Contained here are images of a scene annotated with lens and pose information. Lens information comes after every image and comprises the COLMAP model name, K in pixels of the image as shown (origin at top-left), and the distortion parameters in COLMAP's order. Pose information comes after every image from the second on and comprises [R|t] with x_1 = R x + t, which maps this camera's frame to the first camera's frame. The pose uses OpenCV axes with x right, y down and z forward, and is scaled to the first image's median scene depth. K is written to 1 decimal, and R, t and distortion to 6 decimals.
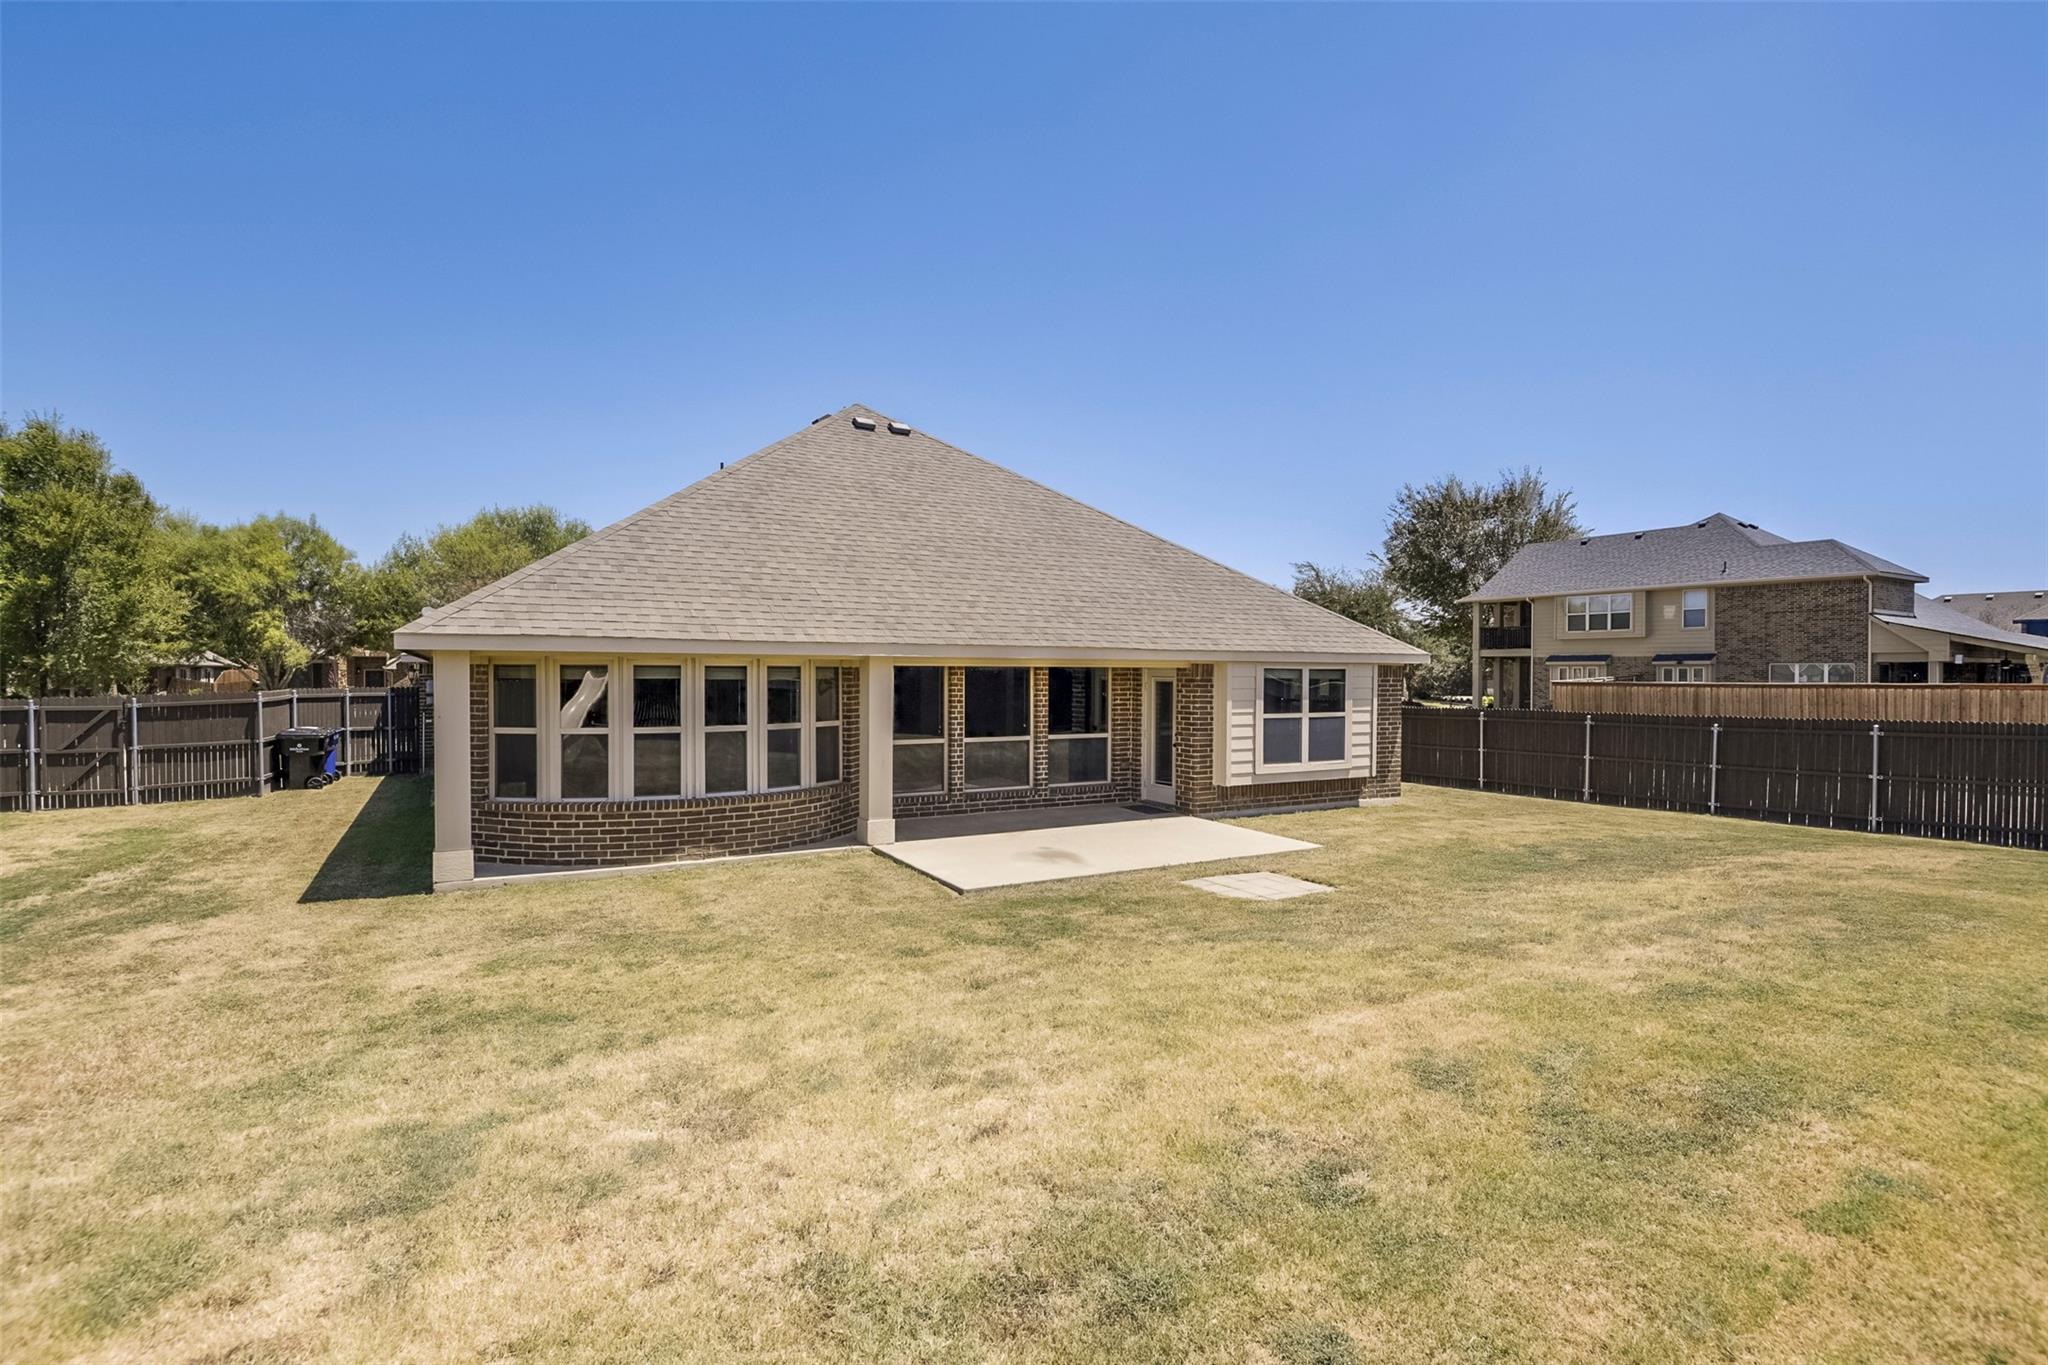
lens RADIAL K [[968.6, 0, 1011.0], [0, 968.6, 707.8], [0, 0, 1]] dist [-0.021579, -0.000086]
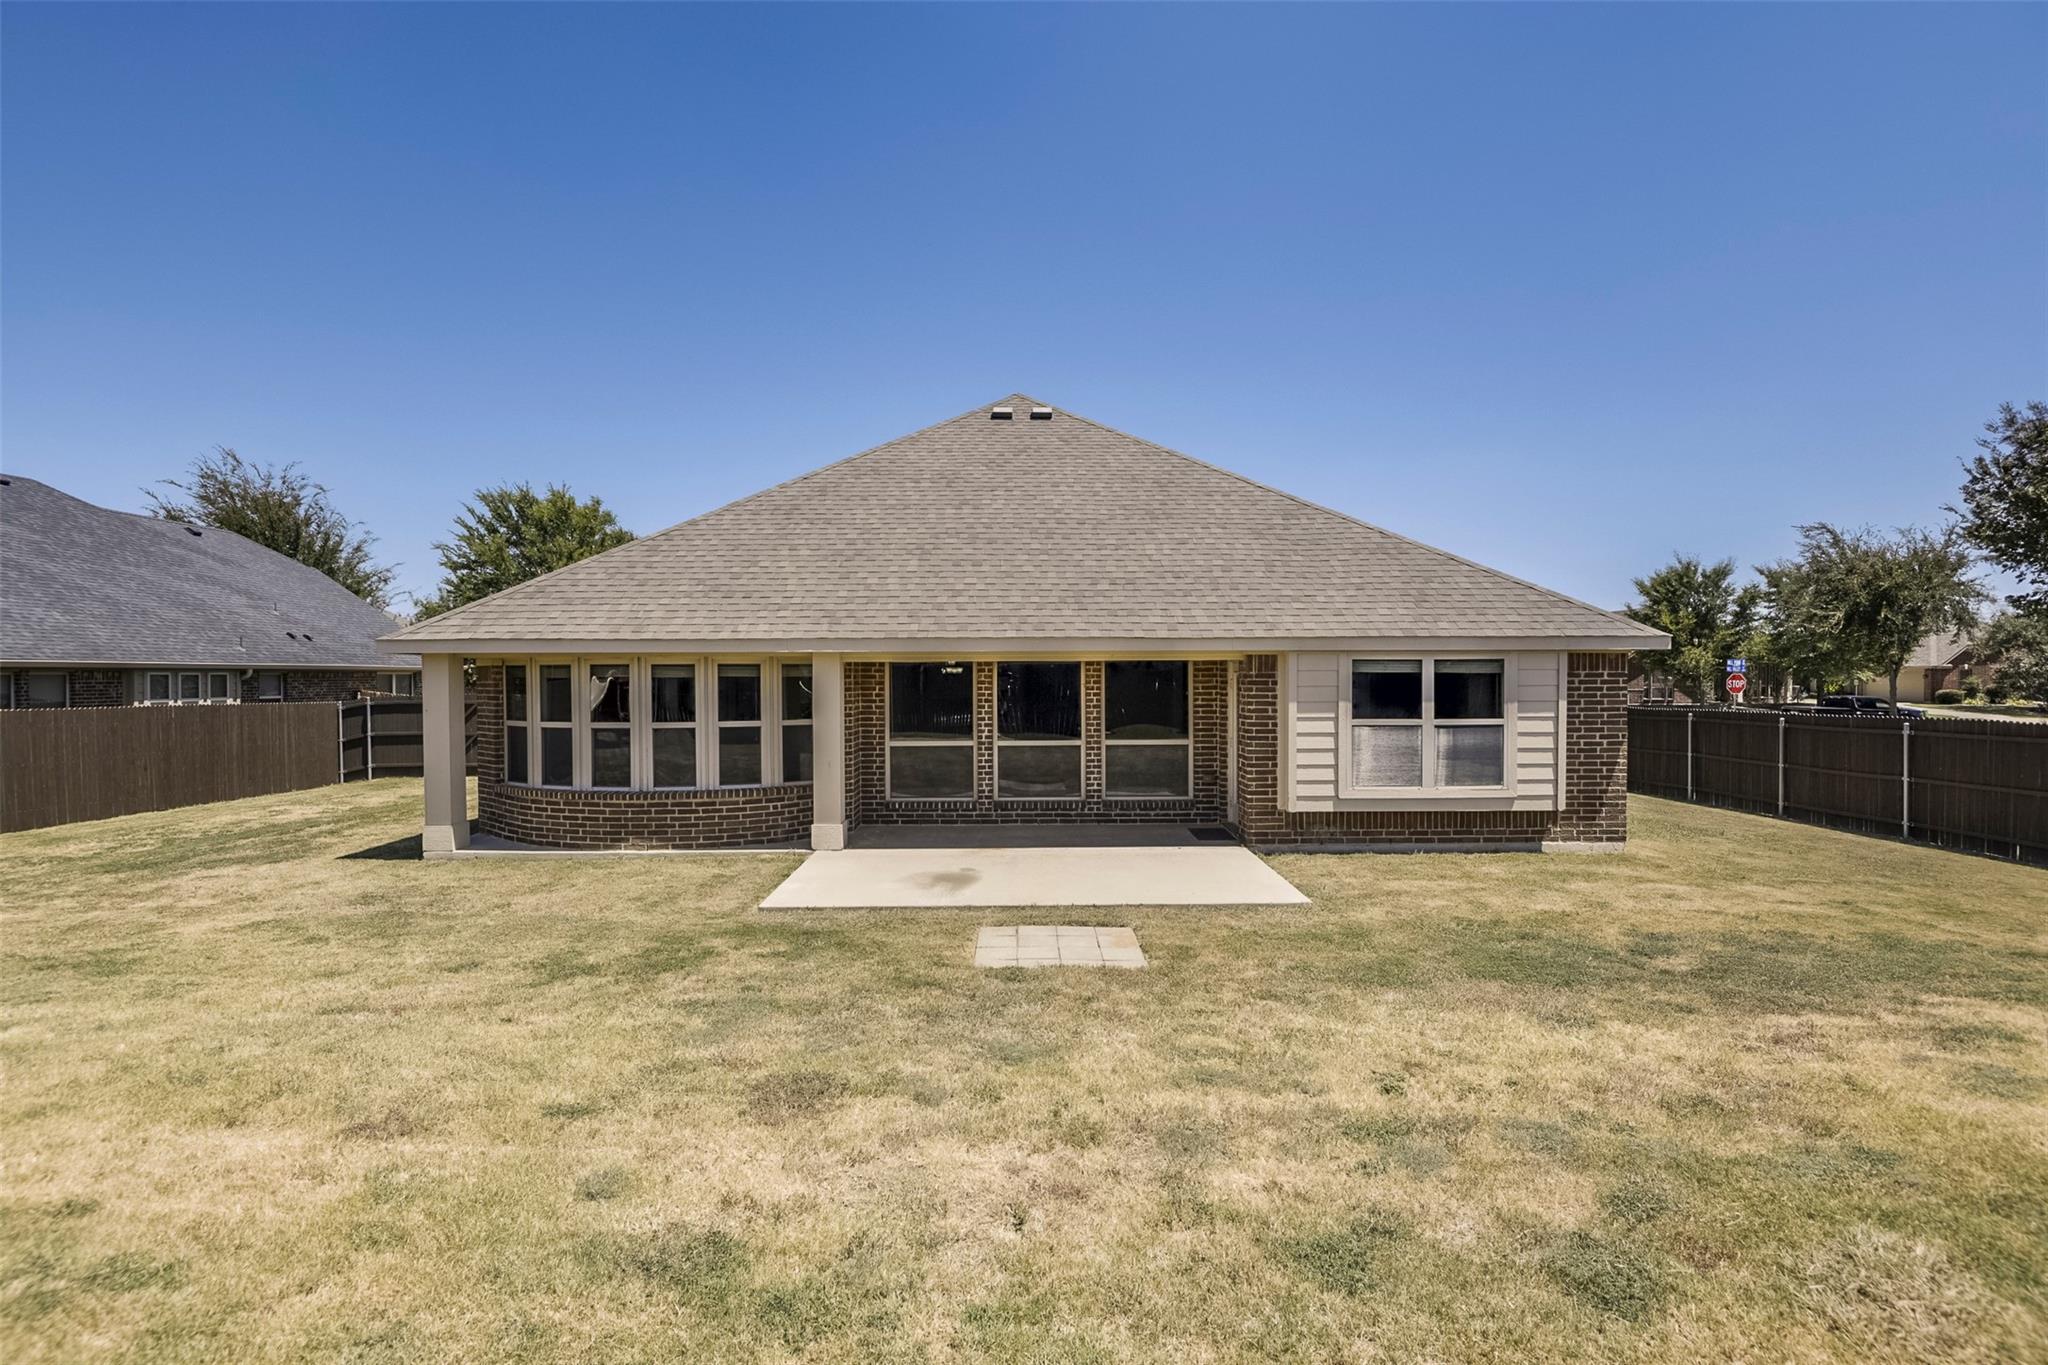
lens RADIAL K [[950.0, 0, 1022.7], [0, 950.0, 684.6], [0, 0, 1]] dist [-0.004522, -0.026999]
pose [[0.875497, -0.001814, -0.483219, 0.396607], [-0.009524, 0.999734, -0.021009, -0.002829], [0.483129, 0.022995, 0.875247, 0.223369]]
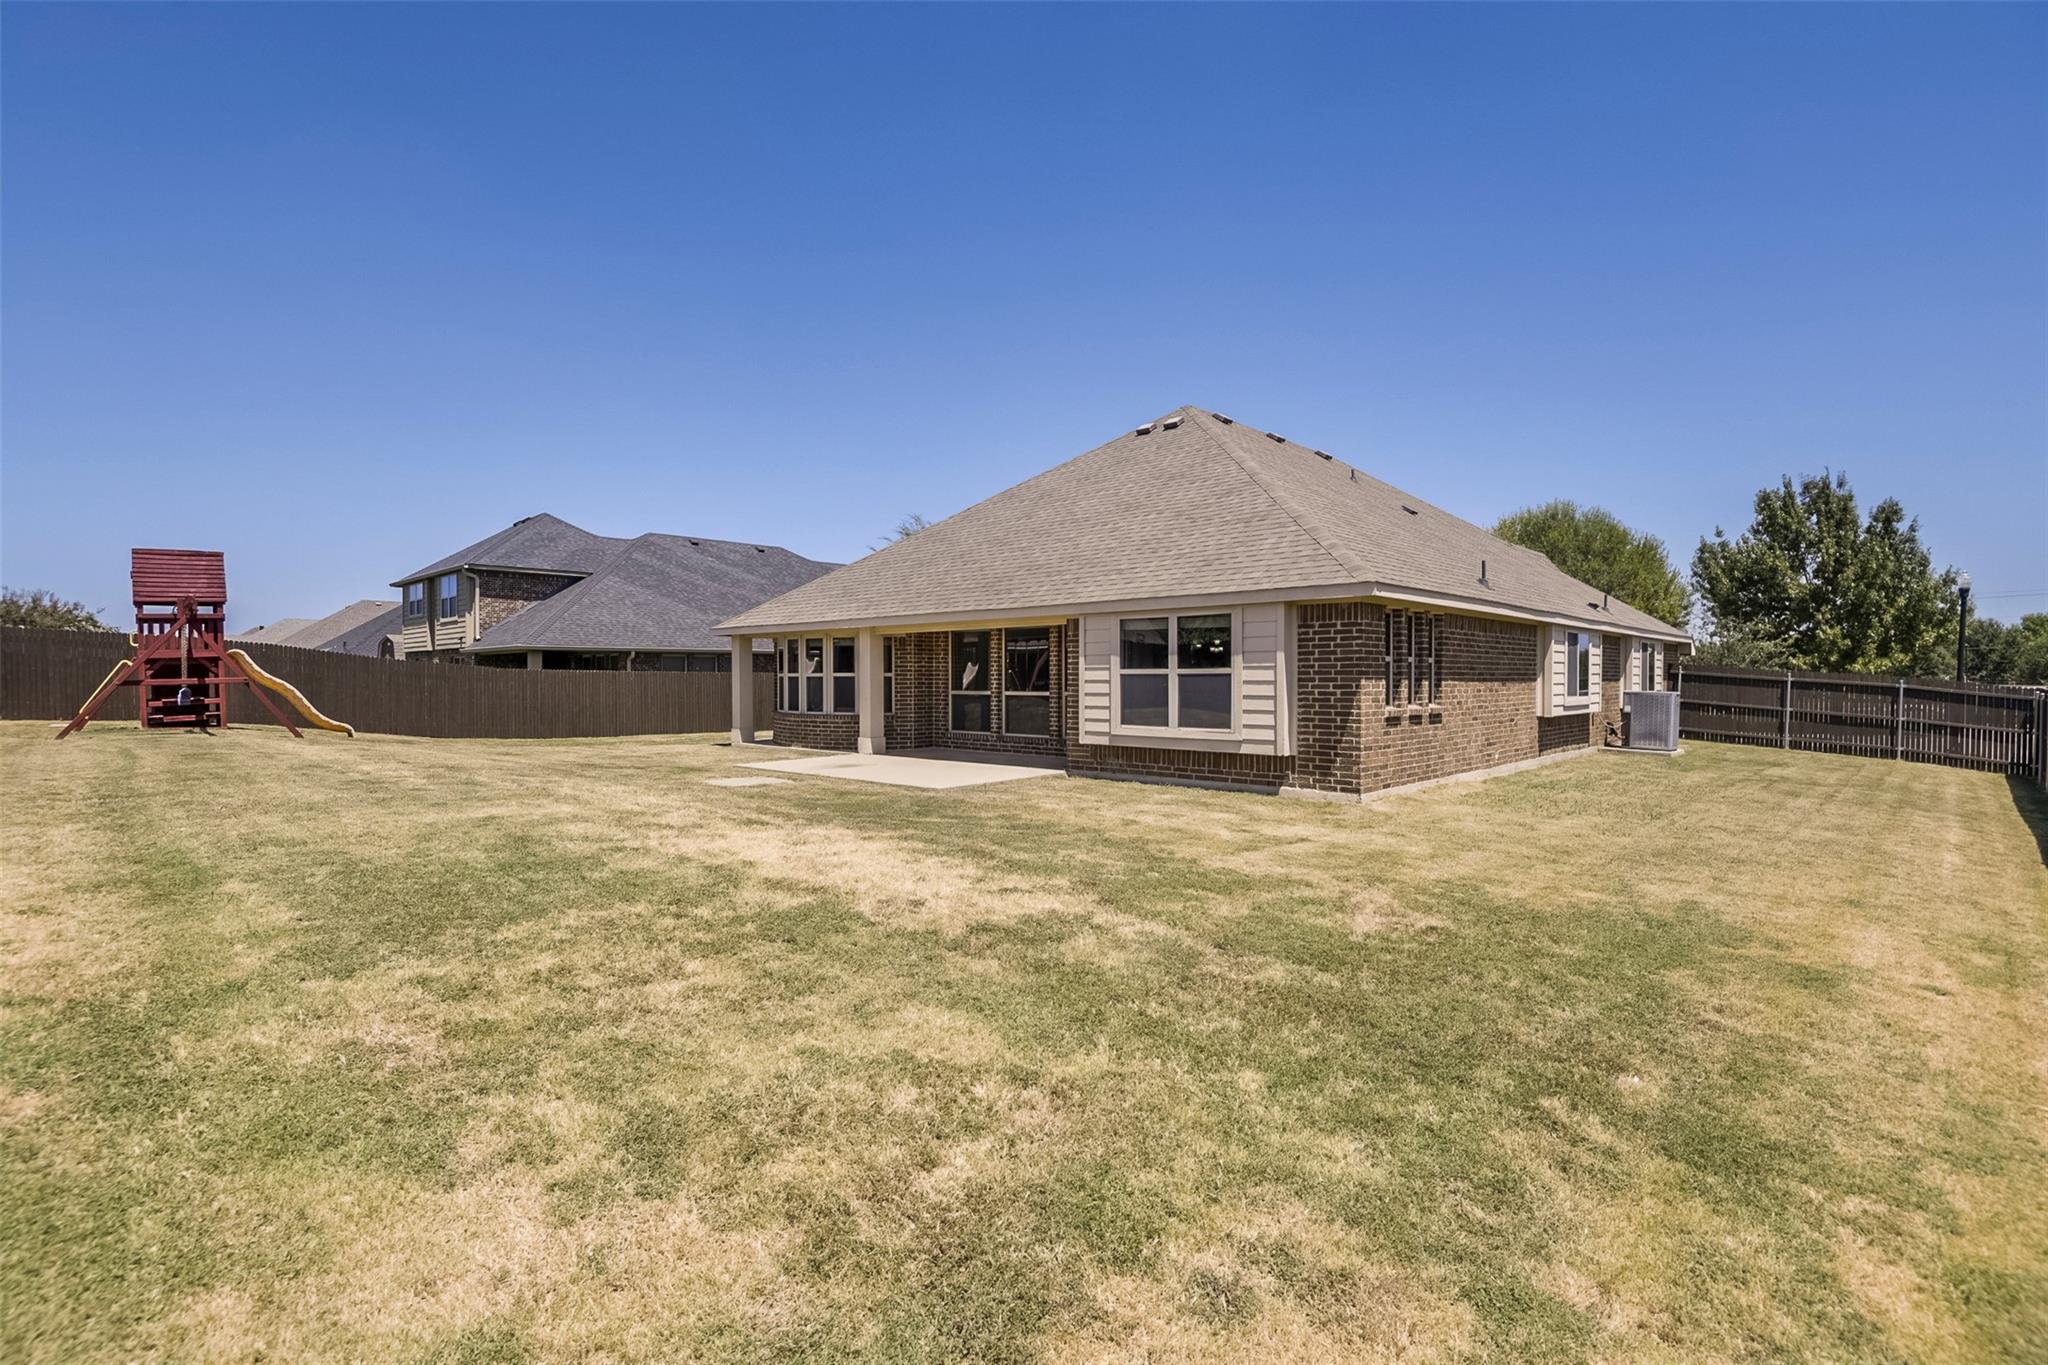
lens RADIAL K [[966.1, 0, 1011.6], [0, 966.1, 676.3], [0, 0, 1]] dist [0.000024, -0.029425]
pose [[0.284045, -0.006601, -0.958788, 1.111730], [-0.028834, 0.999465, -0.015423, 0.030034], [0.958377, 0.032026, 0.283703, 0.643349]]
